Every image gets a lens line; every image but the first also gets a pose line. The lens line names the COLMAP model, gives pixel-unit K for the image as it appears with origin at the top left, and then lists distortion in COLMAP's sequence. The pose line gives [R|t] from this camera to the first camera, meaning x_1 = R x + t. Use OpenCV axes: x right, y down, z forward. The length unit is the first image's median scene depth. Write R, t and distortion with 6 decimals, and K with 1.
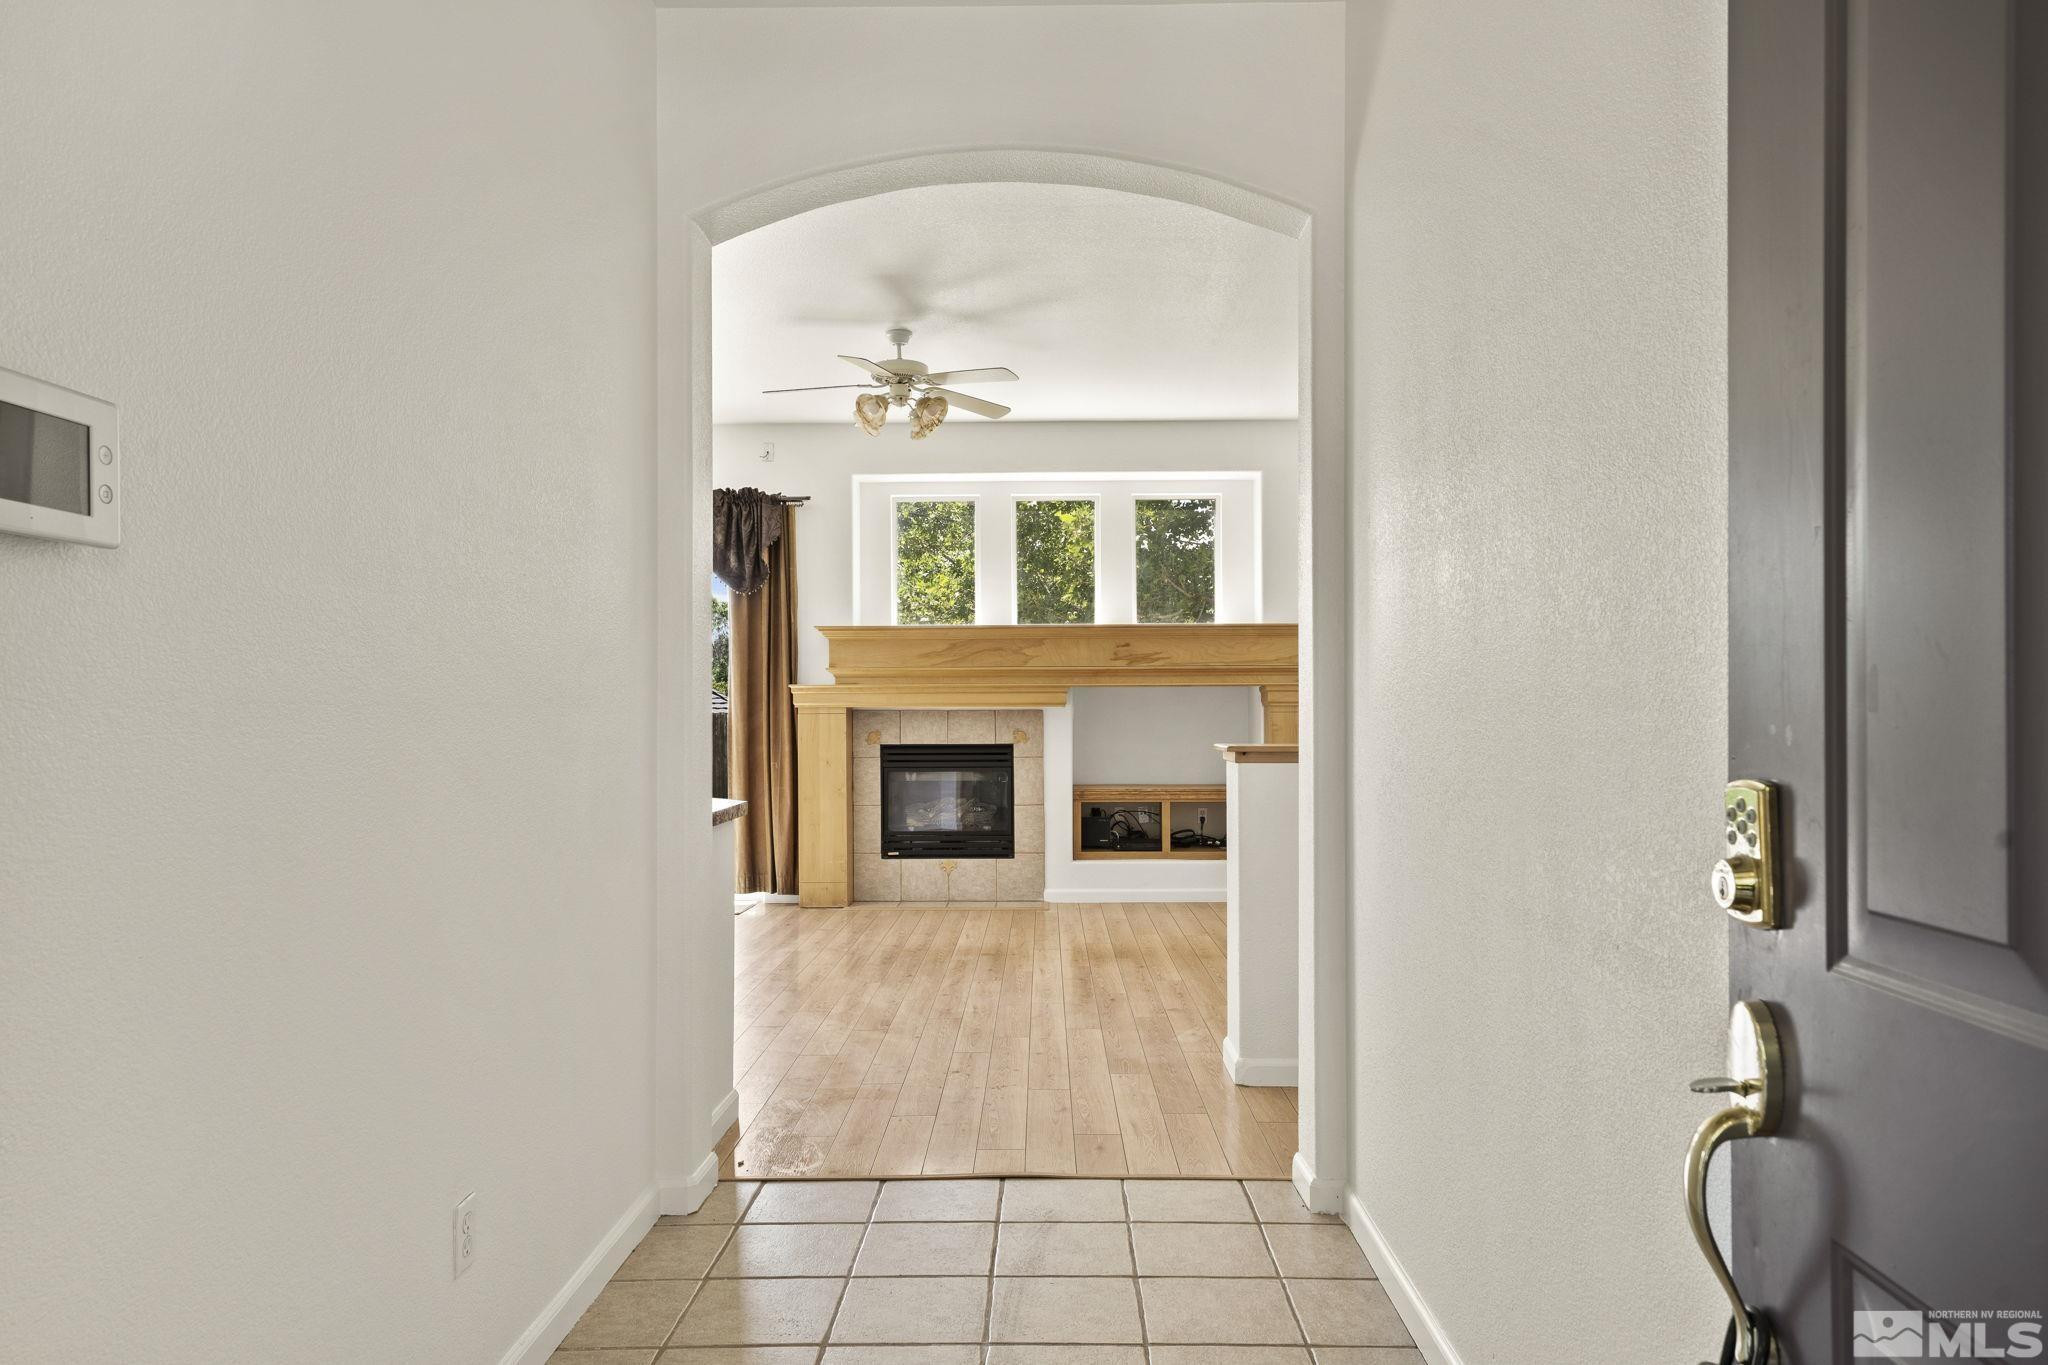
lens RADIAL K [[1203.1, 0, 1037.3], [0, 1203.1, 695.7], [0, 0, 1]] dist [0.026774, 0.000076]
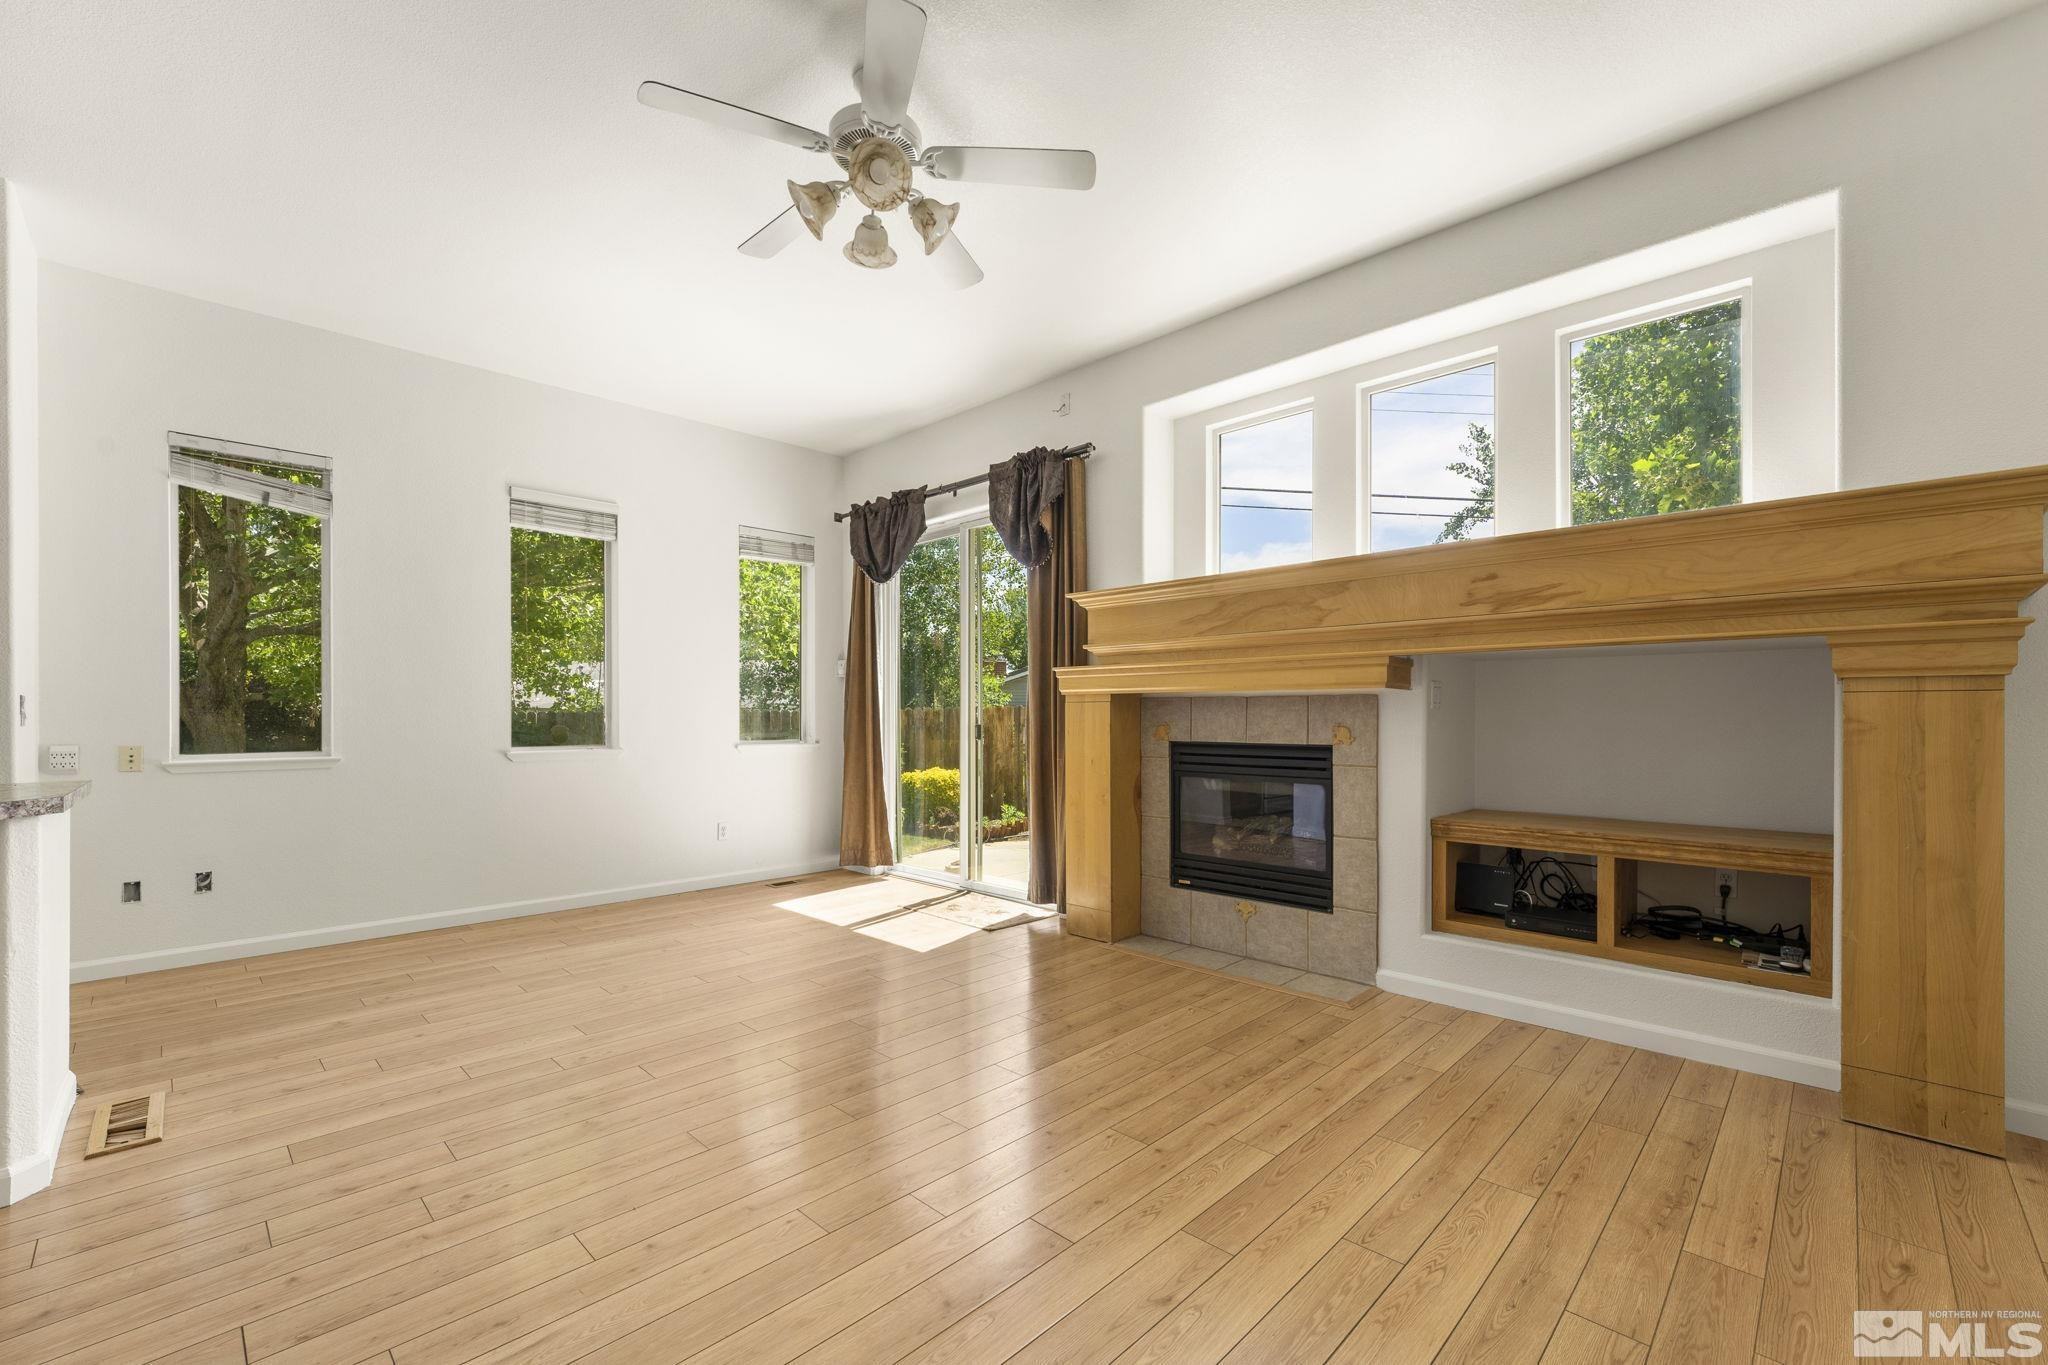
lens RADIAL K [[858.2, 0, 1020.2], [0, 858.2, 714.4], [0, 0, 1]] dist [-0.007130, 0.000917]
pose [[0.714630, 0.002854, -0.699497, 0.192932], [0.007311, 0.999907, 0.011549, 0.015947], [0.699465, -0.013368, 0.714542, 0.536812]]
